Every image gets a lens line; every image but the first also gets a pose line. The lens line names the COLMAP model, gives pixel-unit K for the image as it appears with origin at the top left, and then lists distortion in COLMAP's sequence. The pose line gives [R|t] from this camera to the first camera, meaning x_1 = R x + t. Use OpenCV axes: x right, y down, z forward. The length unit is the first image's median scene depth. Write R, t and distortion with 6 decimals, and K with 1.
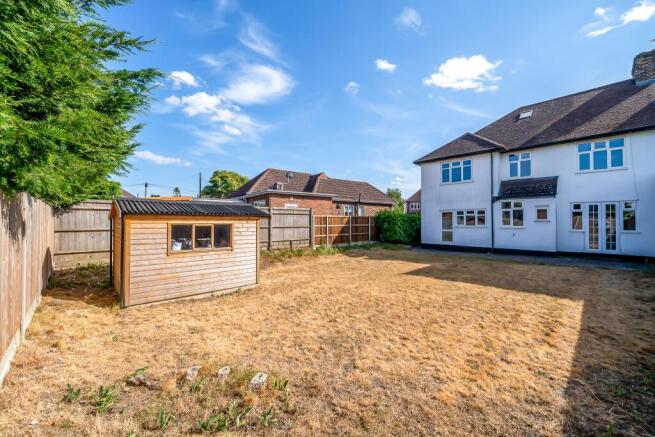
lens RADIAL K [[266.5, 0, 327.5], [0, 266.5, 218.5], [0, 0, 1]] dist [0.000372, 0.000318]
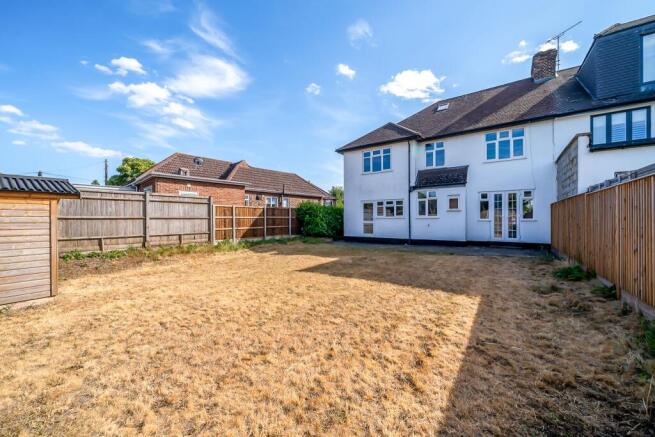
lens RADIAL K [[255.1, 0, 328.5], [0, 255.1, 221.0], [0, 0, 1]] dist [0.000062, 0.000058]
pose [[0.982900, -0.006110, 0.184040, 0.160542], [0.002864, 0.999836, 0.017898, 0.027130], [-0.184119, -0.017065, 0.982756, 0.143226]]
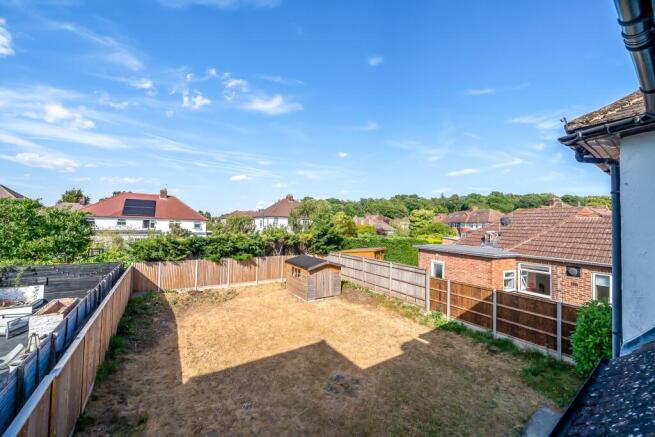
lens RADIAL K [[243.4, 0, 327.5], [0, 243.4, 218.5], [0, 0, 1]] dist [-0.000488, -0.000127]
pose [[-0.170238, -0.032429, -0.984869, 0.880979], [-0.016750, 0.999409, -0.030013, -0.187568], [0.985261, 0.011387, -0.170681, 0.816778]]
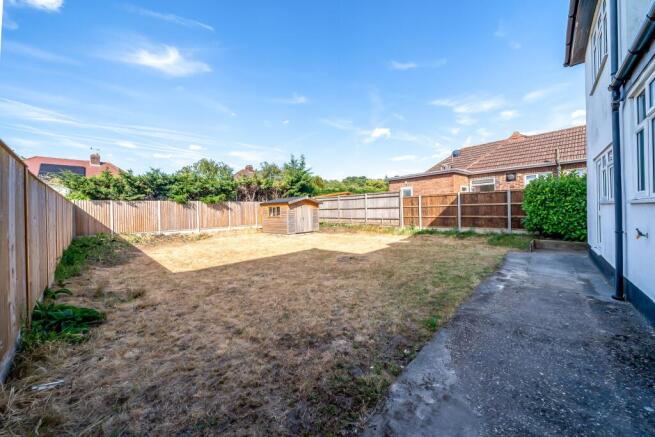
lens RADIAL K [[229.9, 0, 337.6], [0, 229.9, 209.3], [0, 0, 1]] dist [-0.000410, -0.000116]
pose [[0.061963, -0.003761, -0.998071, 0.862090], [0.029770, 0.999555, -0.001919, 0.033555], [0.997634, -0.029593, 0.062048, 0.709105]]
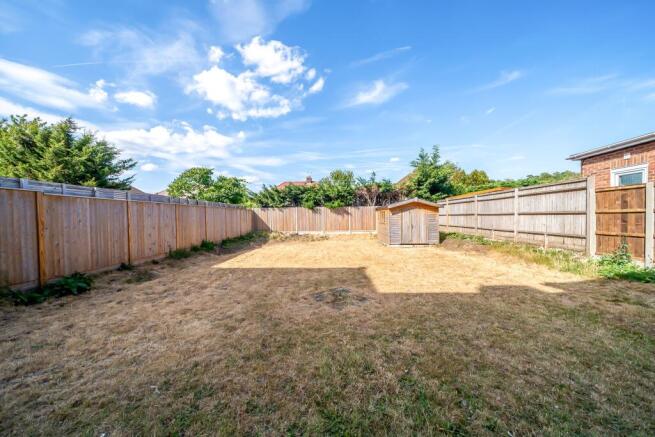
lens RADIAL K [[222.3, 0, 327.5], [0, 222.3, 218.5], [0, 0, 1]] dist [-0.000694, -0.000097]
pose [[-0.706415, 0.012018, -0.707696, 0.588576], [0.015377, 0.999880, 0.001631, 0.034823], [0.707631, -0.009730, -0.706515, 0.970893]]
